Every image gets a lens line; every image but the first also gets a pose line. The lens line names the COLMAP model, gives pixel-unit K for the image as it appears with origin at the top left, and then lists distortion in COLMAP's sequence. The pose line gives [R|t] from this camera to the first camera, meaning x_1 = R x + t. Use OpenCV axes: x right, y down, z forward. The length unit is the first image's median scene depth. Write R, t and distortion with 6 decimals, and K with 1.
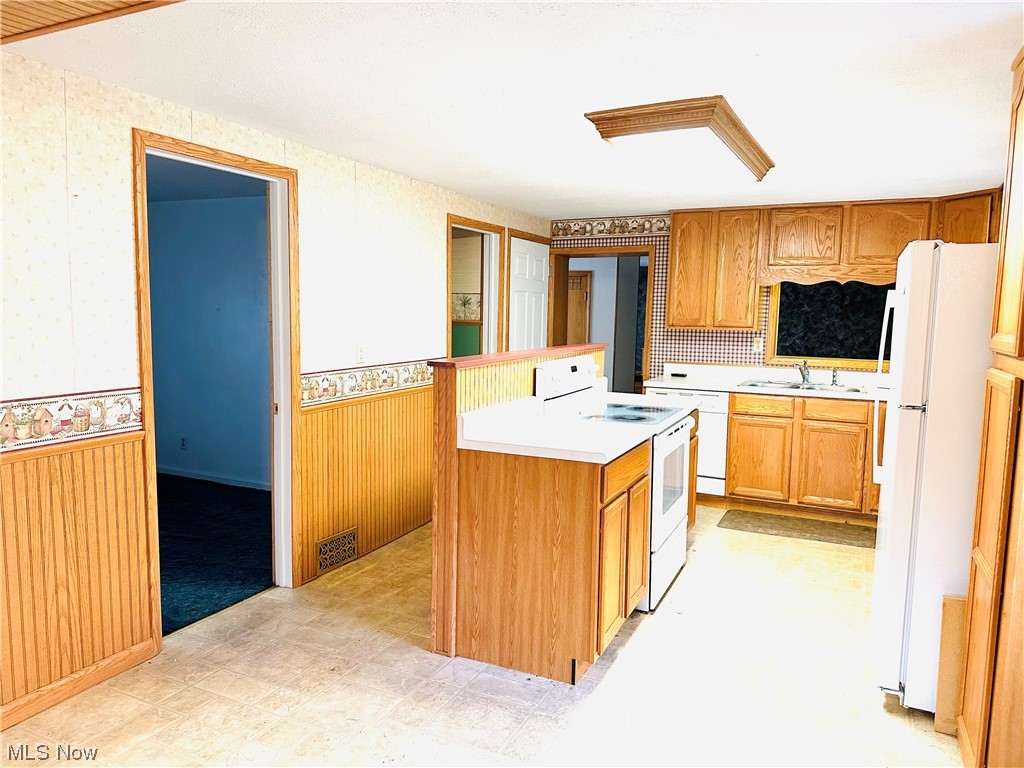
lens RADIAL K [[712.1, 0, 517.3], [0, 712.1, 382.1], [0, 0, 1]] dist [0.137174, -0.216763]
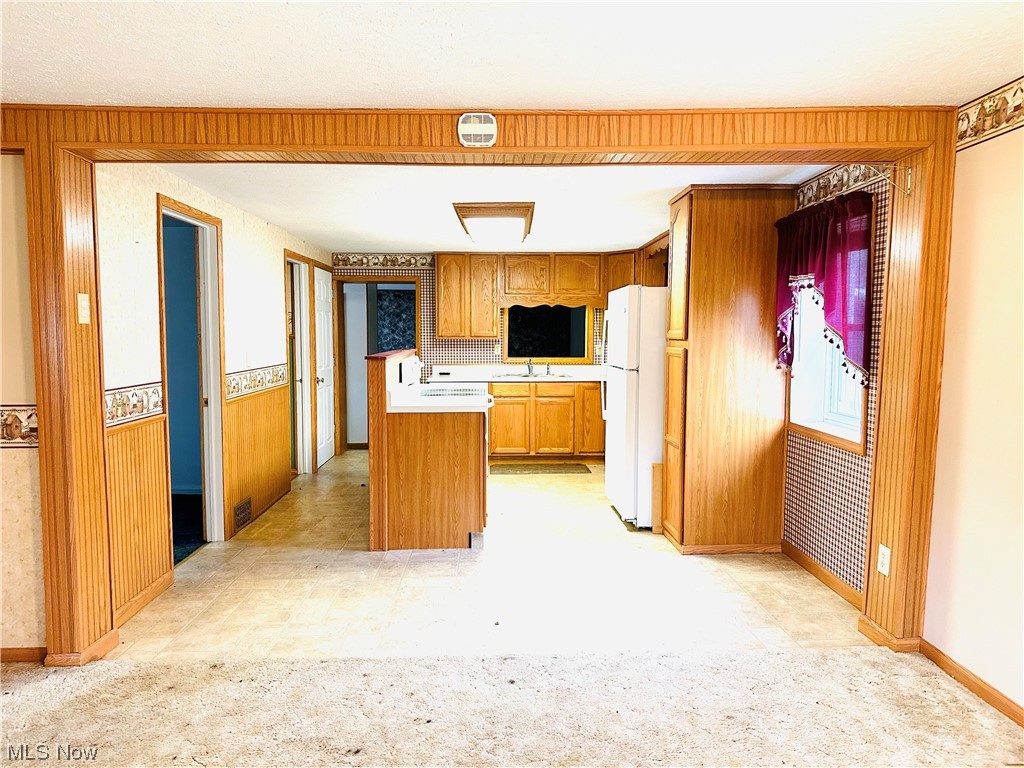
lens RADIAL K [[712.1, 0, 517.3], [0, 712.1, 382.1], [0, 0, 1]] dist [0.137174, -0.216763]
pose [[0.887180, -0.047791, 0.458942, -0.411566], [0.060505, 0.998083, -0.013030, 0.049269], [-0.457439, 0.039329, 0.888371, -0.379658]]
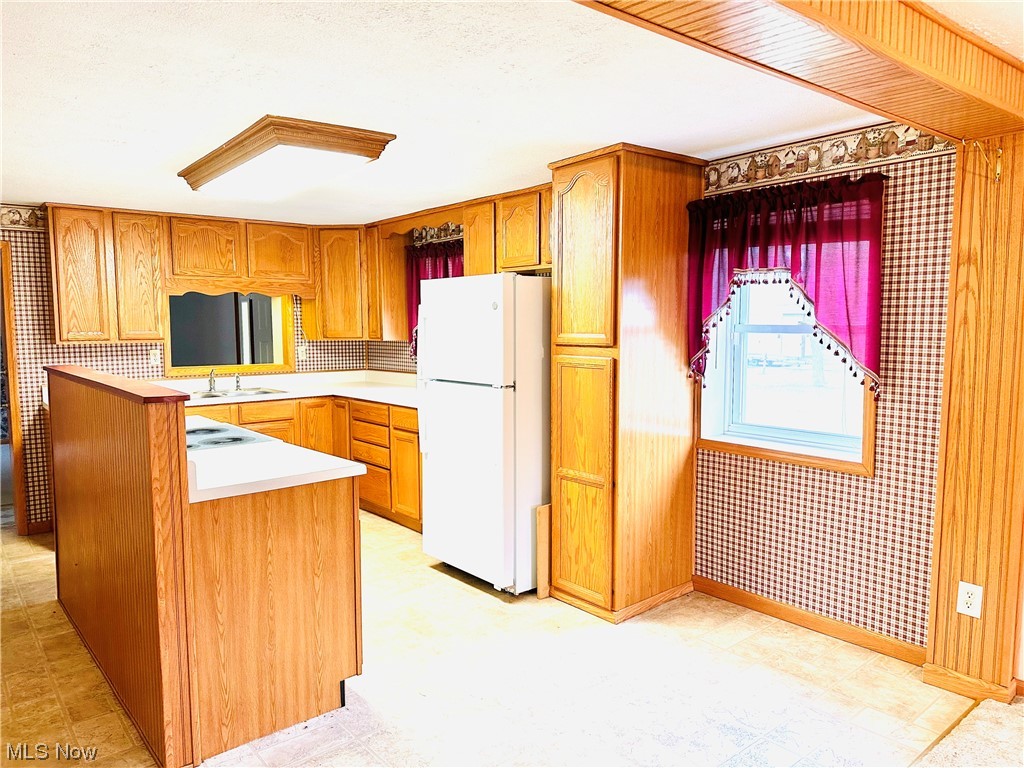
lens RADIAL K [[712.1, 0, 517.3], [0, 712.1, 382.1], [0, 0, 1]] dist [0.137174, -0.216763]
pose [[0.422041, -0.097868, 0.901279, -0.489978], [0.105046, 0.992739, 0.058610, -0.037702], [-0.900470, 0.069940, 0.429257, 0.246673]]
